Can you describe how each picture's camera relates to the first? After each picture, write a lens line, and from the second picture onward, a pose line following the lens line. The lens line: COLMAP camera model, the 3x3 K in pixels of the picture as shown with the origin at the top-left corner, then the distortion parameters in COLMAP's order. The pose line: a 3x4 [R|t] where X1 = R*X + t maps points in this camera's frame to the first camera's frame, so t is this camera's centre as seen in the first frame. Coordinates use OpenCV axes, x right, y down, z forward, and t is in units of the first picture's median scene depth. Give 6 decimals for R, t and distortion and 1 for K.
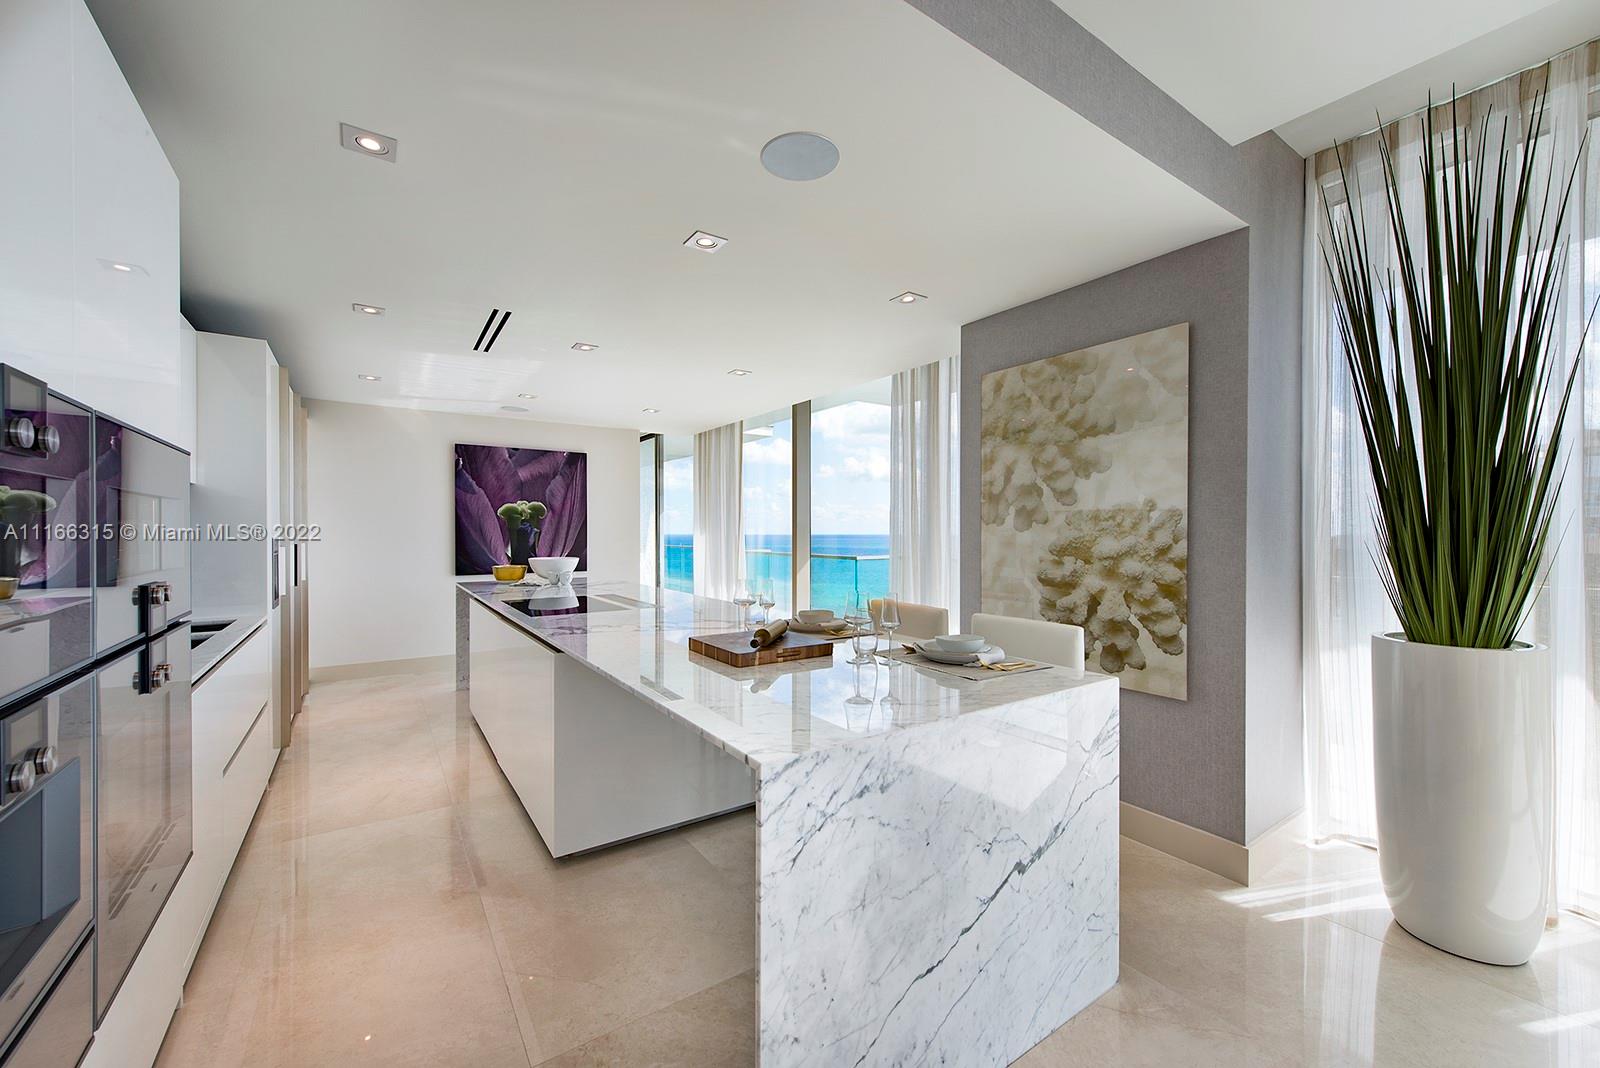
lens RADIAL K [[632.8, 0, 761.7], [0, 632.8, 536.6], [0, 0, 1]] dist [0.006787, -0.000478]
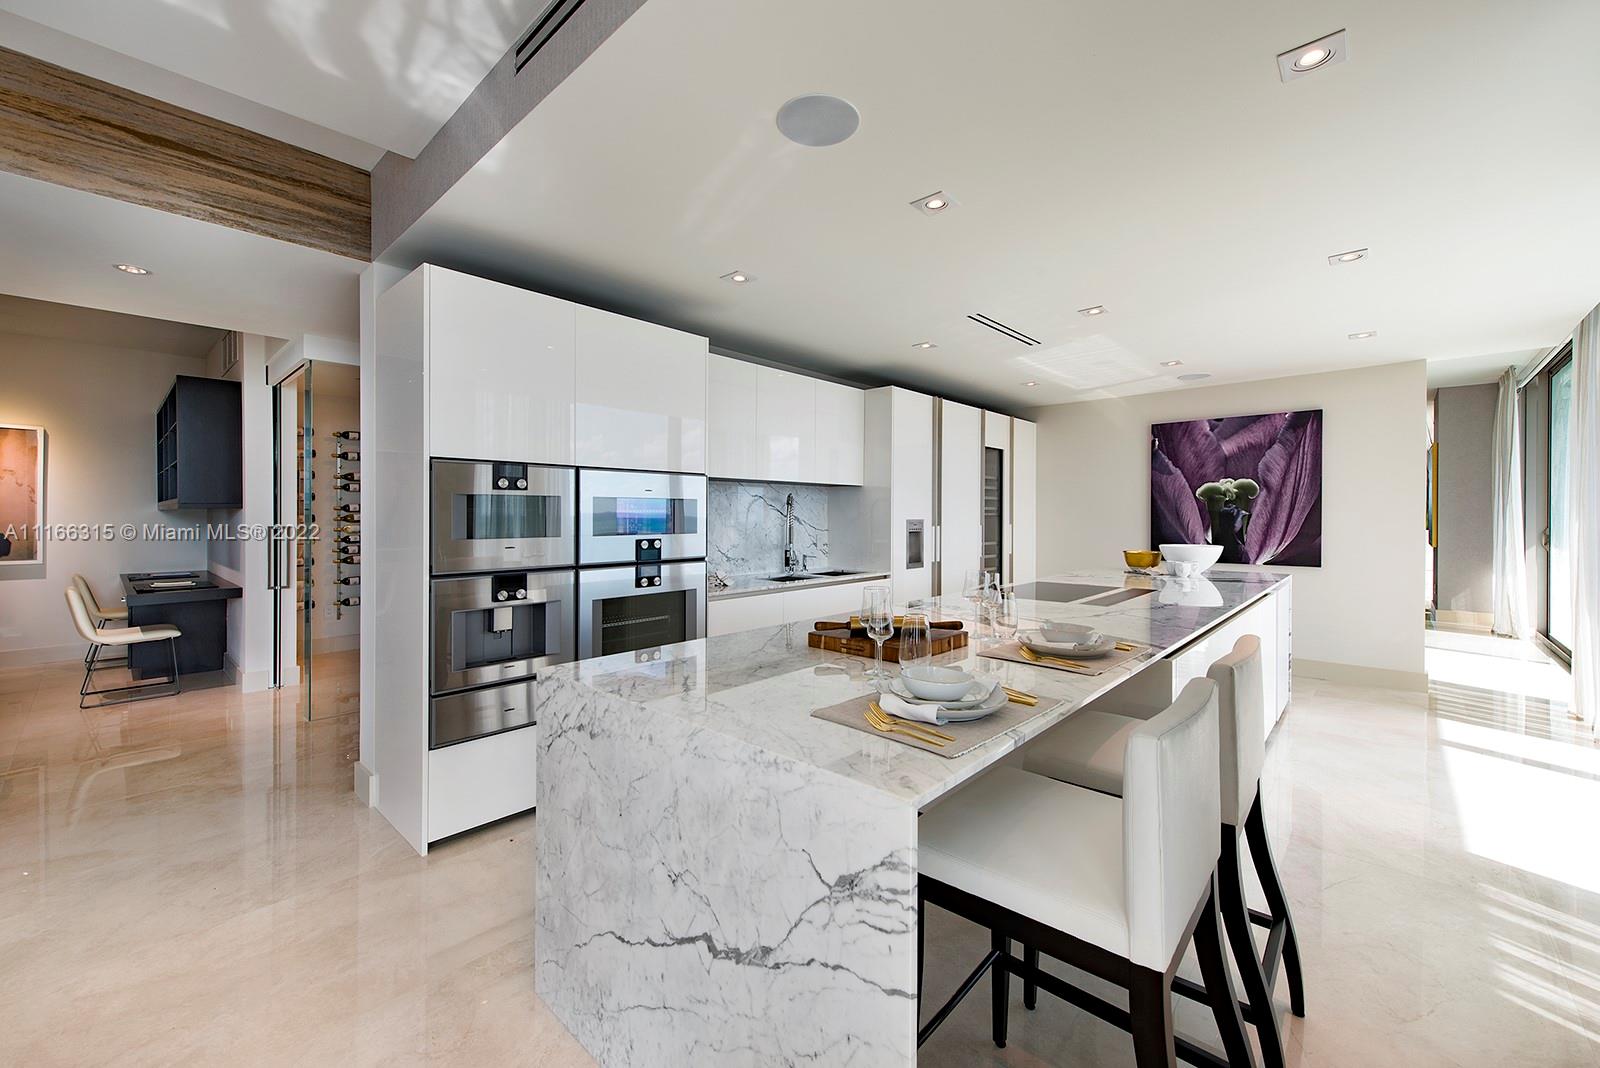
lens RADIAL K [[632.8, 0, 812.5], [0, 632.8, 519.7], [0, 0, 1]] dist [0.006787, -0.000478]
pose [[0.251825, 0.003817, -0.967765, 0.319984], [-0.004970, 0.999984, 0.002651, -0.000565], [0.967760, 0.004142, 0.251839, 0.248036]]
